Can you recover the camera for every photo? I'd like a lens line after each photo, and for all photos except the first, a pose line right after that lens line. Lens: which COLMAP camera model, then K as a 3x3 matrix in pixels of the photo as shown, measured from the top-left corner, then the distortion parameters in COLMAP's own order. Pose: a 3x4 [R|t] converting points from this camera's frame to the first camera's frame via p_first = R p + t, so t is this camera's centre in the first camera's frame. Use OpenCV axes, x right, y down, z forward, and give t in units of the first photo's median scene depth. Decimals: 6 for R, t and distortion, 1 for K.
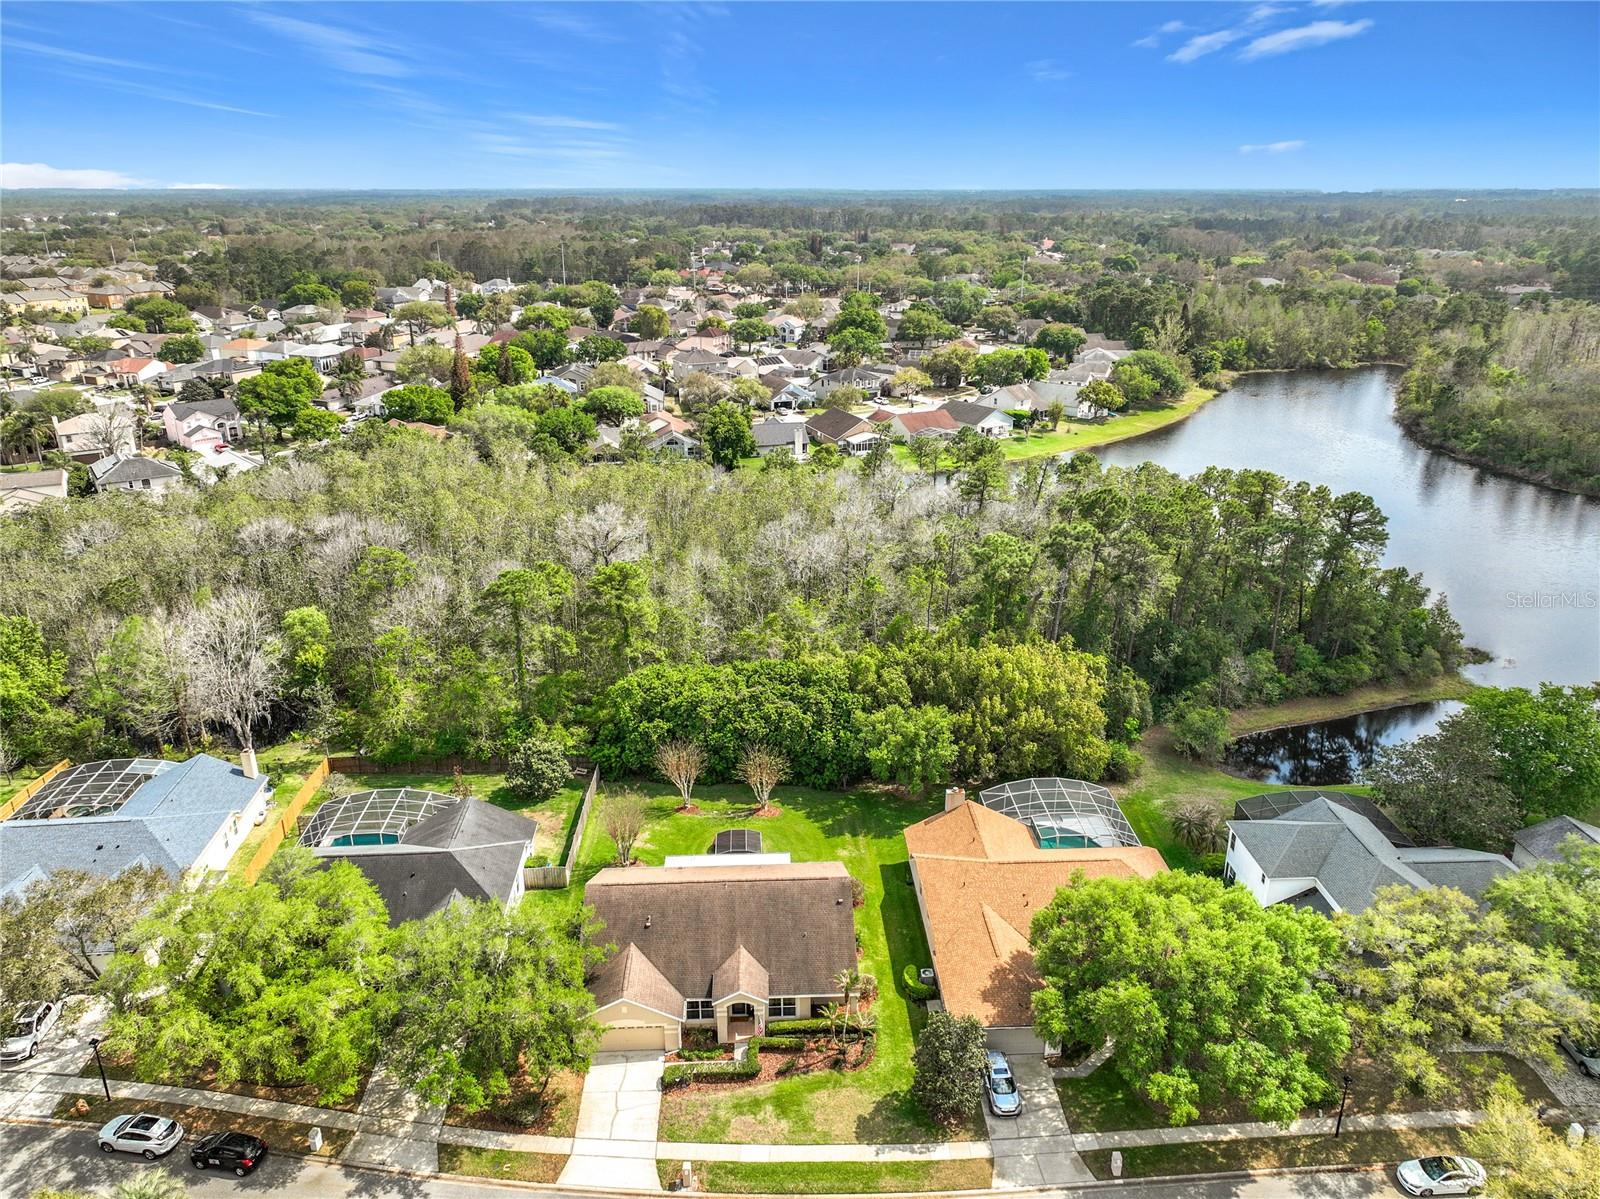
lens RADIAL K [[1129.6, 0, 800.0], [0, 1129.6, 599.5], [0, 0, 1]] dist [-0.004656, 0.019202]
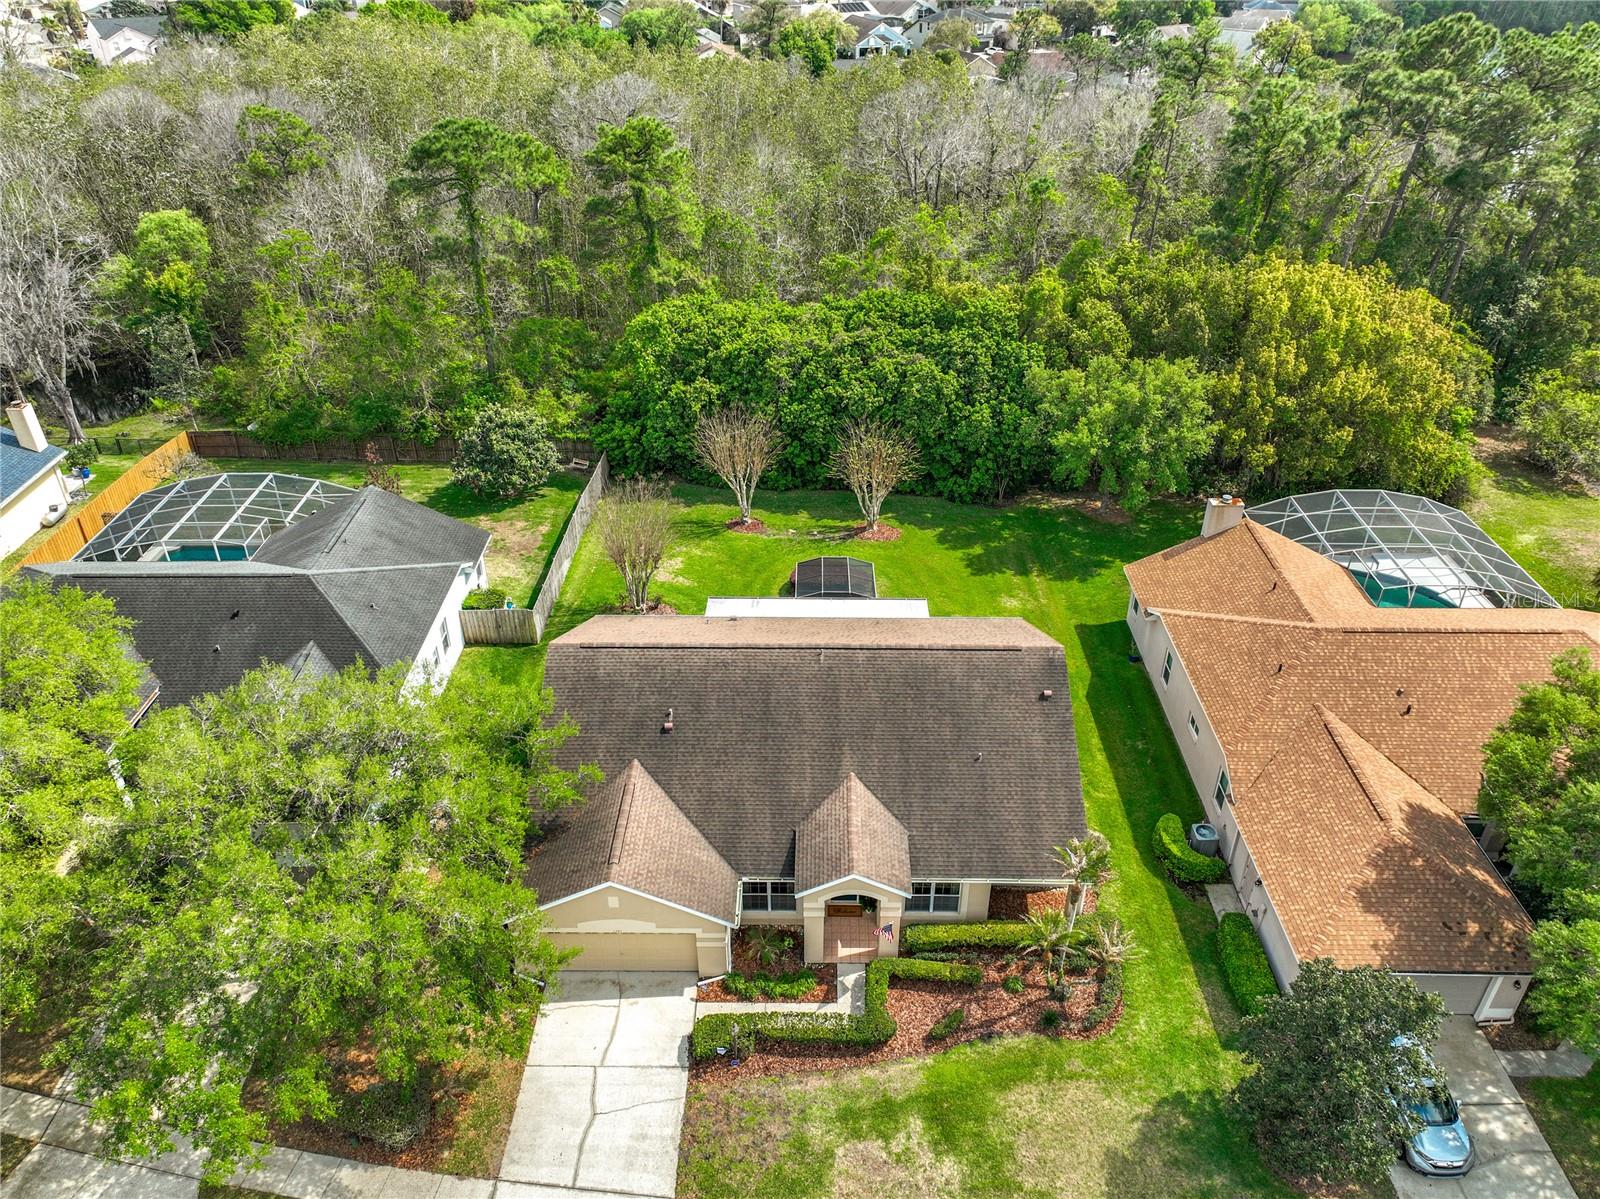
lens RADIAL K [[1129.6, 0, 800.0], [0, 1129.6, 599.5], [0, 0, 1]] dist [-0.004656, 0.019202]
pose [[0.998354, 0.033252, -0.046721, -0.042399], [-0.022529, 0.976642, 0.213689, 0.097185], [0.052736, -0.212285, 0.975784, 0.410848]]
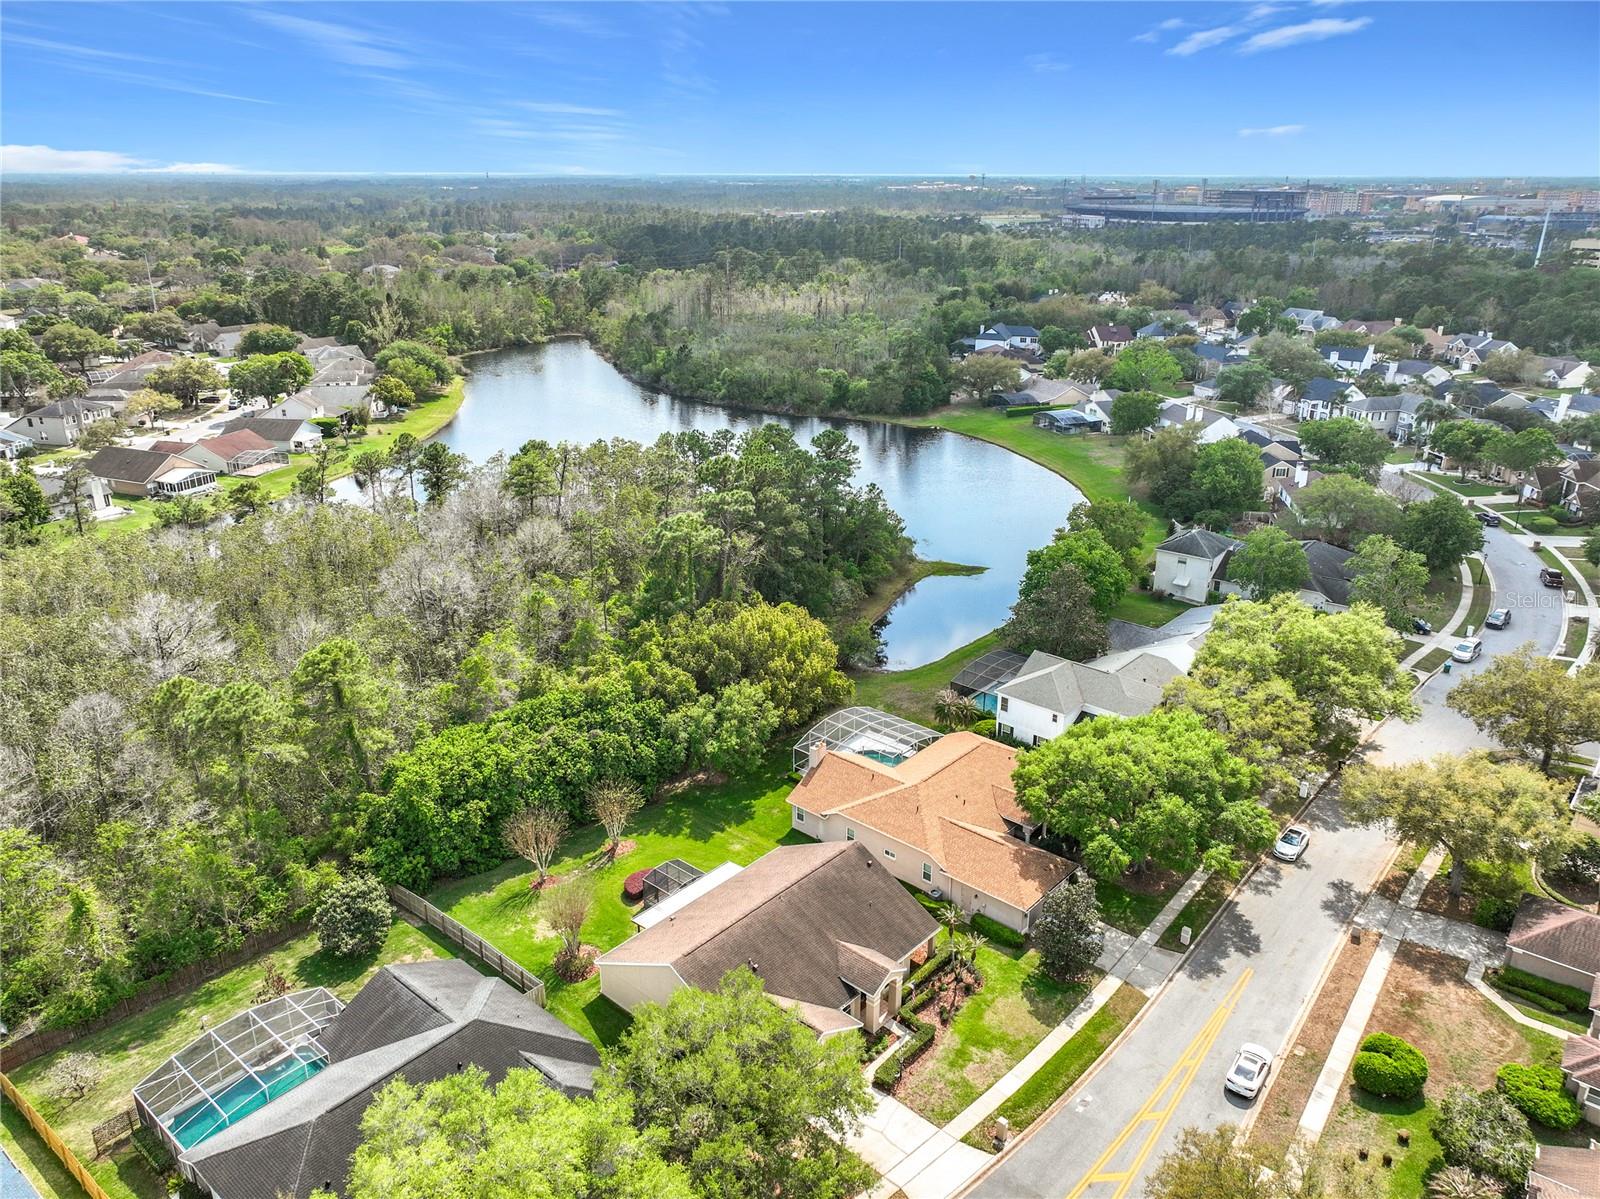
lens RADIAL K [[1144.9, 0, 794.1], [0, 1144.9, 575.4], [0, 0, 1]] dist [0.006199, 0.003138]
pose [[0.699886, -0.236787, 0.673863, -0.534457], [0.246200, 0.965607, 0.083595, -0.075933], [-0.670482, 0.107398, 0.734112, 0.195079]]
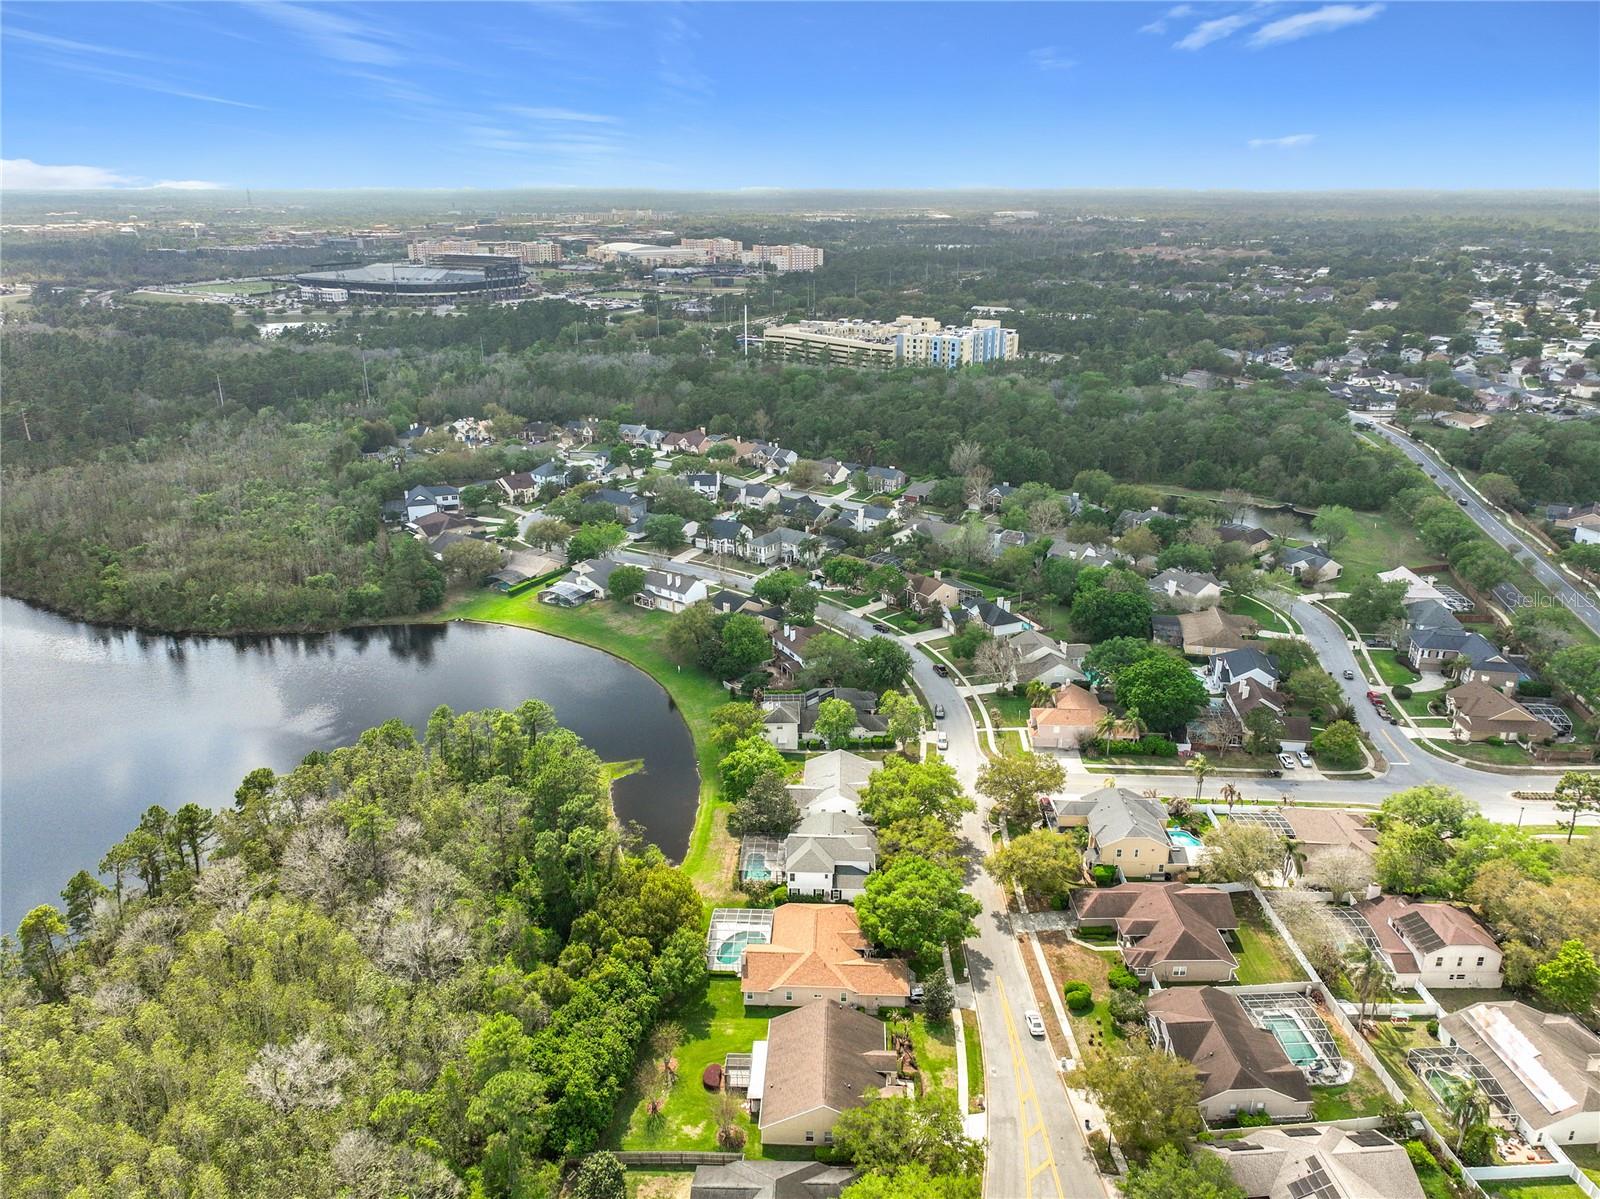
lens RADIAL K [[1144.9, 0, 794.1], [0, 1144.9, 575.4], [0, 0, 1]] dist [0.006199, 0.003138]
pose [[0.097308, -0.327668, 0.939768, -1.258790], [0.348784, 0.895595, 0.276152, -0.768669], [-0.932138, 0.300905, 0.201434, 0.371655]]
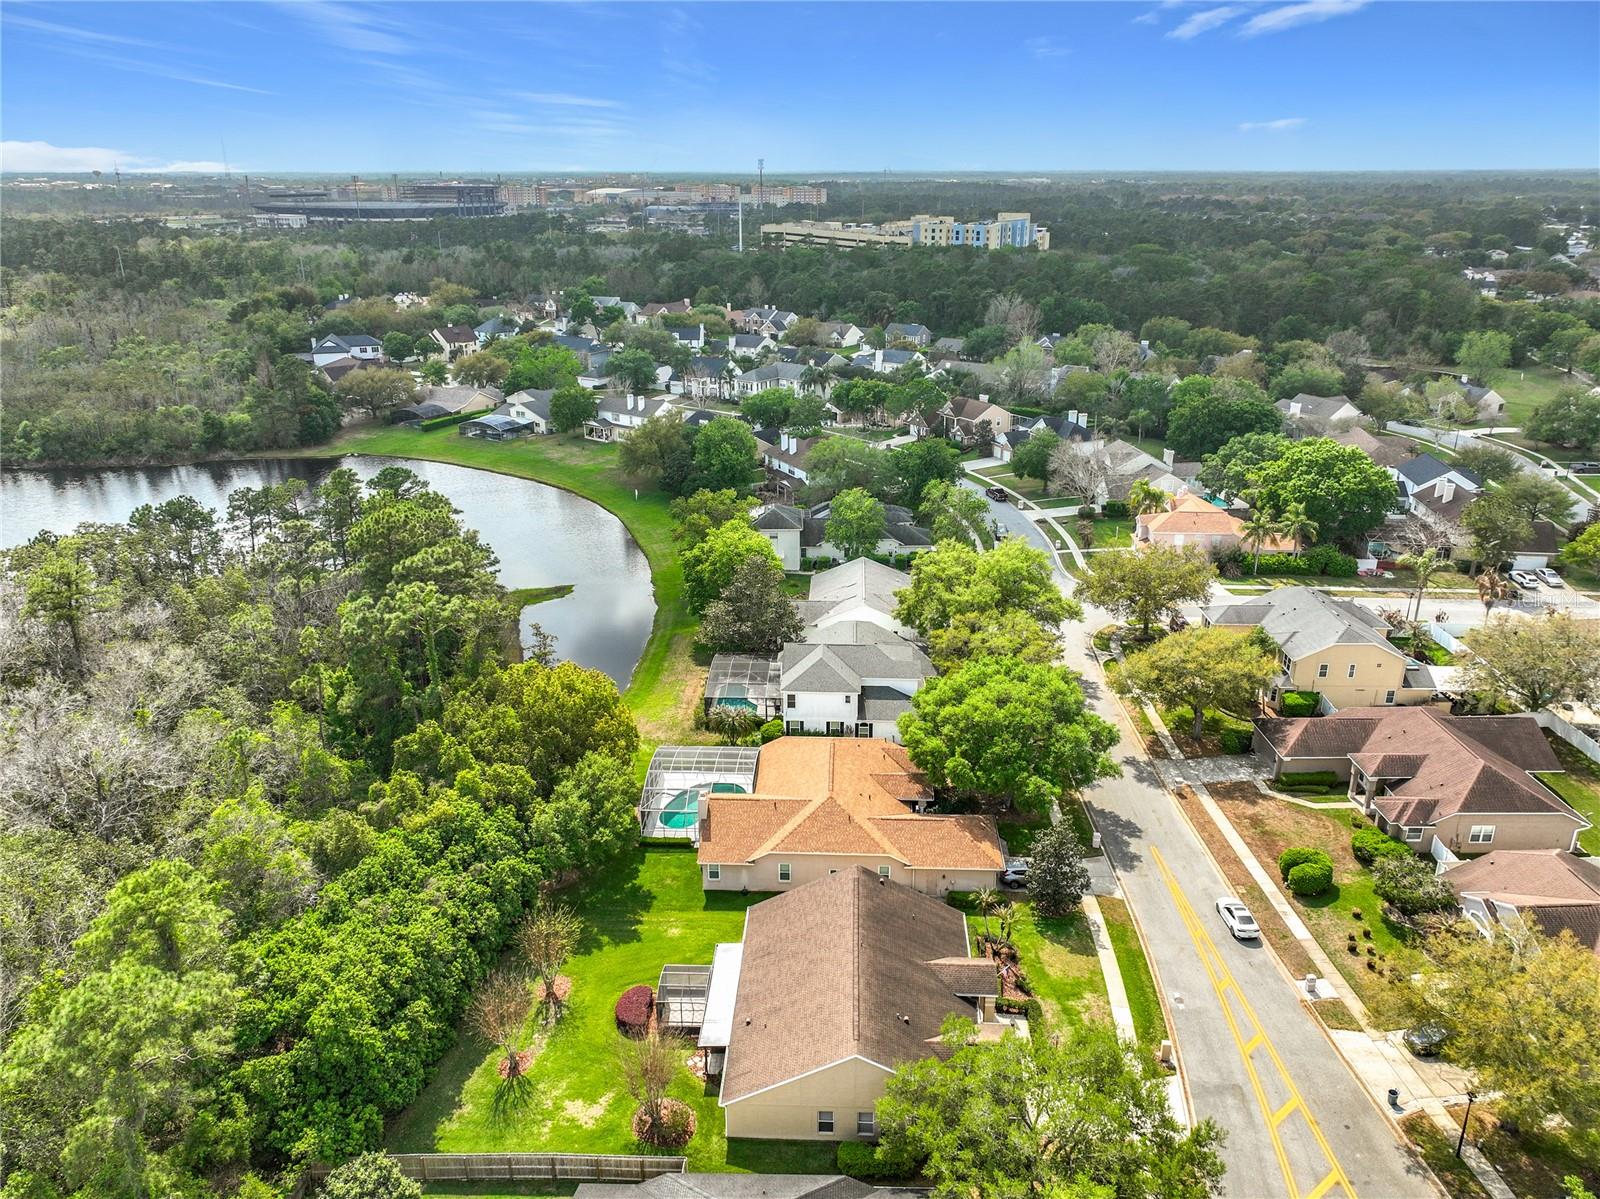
lens RADIAL K [[1168.0, 0, 799.0], [0, 1168.0, 566.2], [0, 0, 1]] dist [0.002566, 0.011746]
pose [[0.094557, -0.322715, 0.941761, -0.699695], [0.346092, 0.897649, 0.272850, -0.239620], [-0.933423, 0.300137, 0.196568, 0.627635]]
